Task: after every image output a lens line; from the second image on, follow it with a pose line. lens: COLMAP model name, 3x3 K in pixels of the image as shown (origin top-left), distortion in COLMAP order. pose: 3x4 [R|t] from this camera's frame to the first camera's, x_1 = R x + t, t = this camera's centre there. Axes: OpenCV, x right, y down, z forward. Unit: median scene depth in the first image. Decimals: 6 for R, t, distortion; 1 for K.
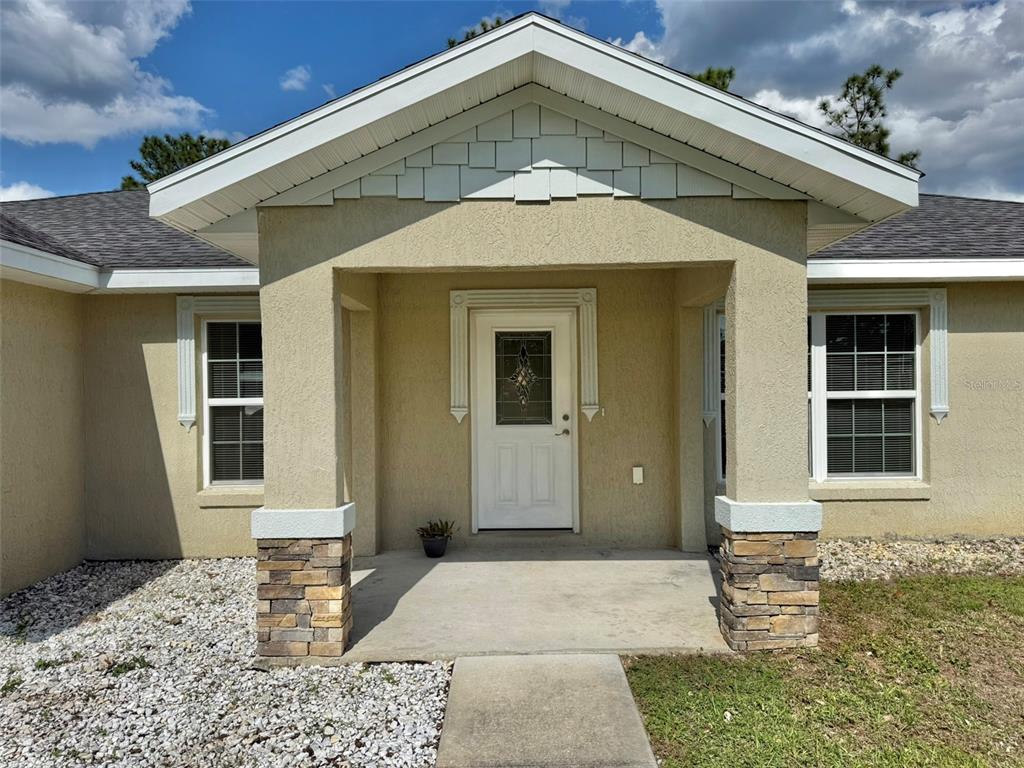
lens RADIAL K [[724.3, 0, 512.0], [0, 724.3, 384.0], [0, 0, 1]] dist [0.070356, -0.085119]
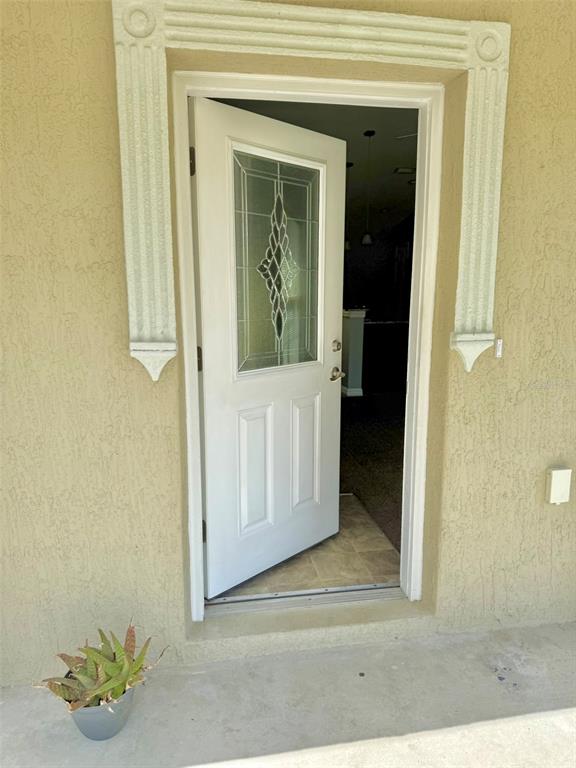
lens RADIAL K [[543.2, 0, 288.0], [0, 543.2, 384.0], [0, 0, 1]] dist [0.070356, -0.085119]
pose [[0.987825, -0.019990, 0.154283, -0.047207], [-0.004304, 0.987820, 0.155542, 0.009674], [-0.155513, -0.154312, 0.975707, 0.702249]]
